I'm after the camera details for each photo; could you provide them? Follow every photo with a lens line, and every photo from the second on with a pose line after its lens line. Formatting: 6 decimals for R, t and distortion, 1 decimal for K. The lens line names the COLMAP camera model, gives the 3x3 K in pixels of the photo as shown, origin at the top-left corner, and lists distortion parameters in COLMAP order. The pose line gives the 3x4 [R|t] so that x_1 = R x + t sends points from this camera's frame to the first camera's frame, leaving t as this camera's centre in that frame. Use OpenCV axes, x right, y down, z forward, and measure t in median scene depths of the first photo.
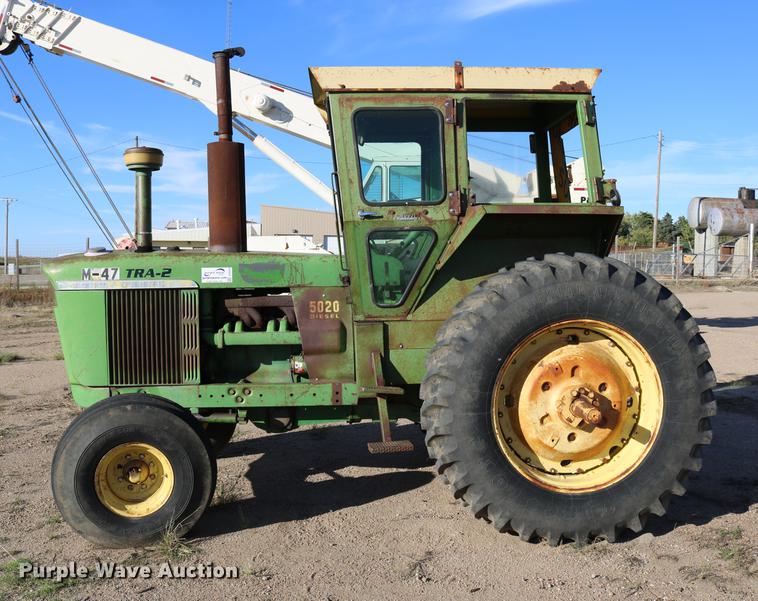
lens RADIAL K [[773.9, 0, 390.2], [0, 773.9, 314.1], [0, 0, 1]] dist [-0.164171, 0.127644]
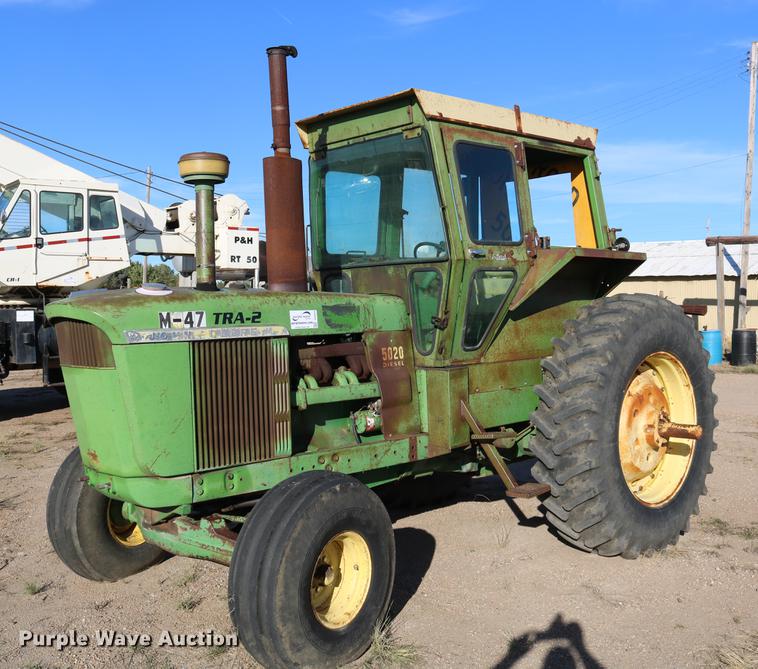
lens RADIAL K [[847.8, 0, 379.0], [0, 847.8, 334.5], [0, 0, 1]] dist [-0.147663, 0.067609]
pose [[0.782079, -0.027072, 0.622591, -0.767861], [0.050275, 0.998540, -0.019735, -0.013758], [-0.621148, 0.046736, 0.782299, 0.259123]]
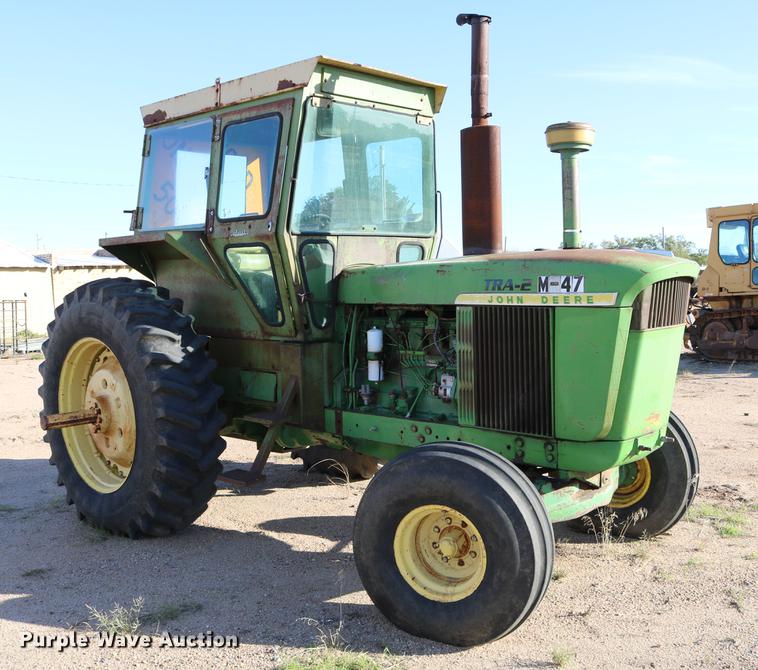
lens RADIAL K [[857.2, 0, 408.1], [0, 857.2, 337.1], [0, 0, 1]] dist [-0.121880, 0.037757]
pose [[-0.694584, -0.026955, 0.718906, -0.884129], [0.074669, 0.991200, 0.109307, -0.114987], [-0.715526, 0.129603, -0.686459, 1.875541]]
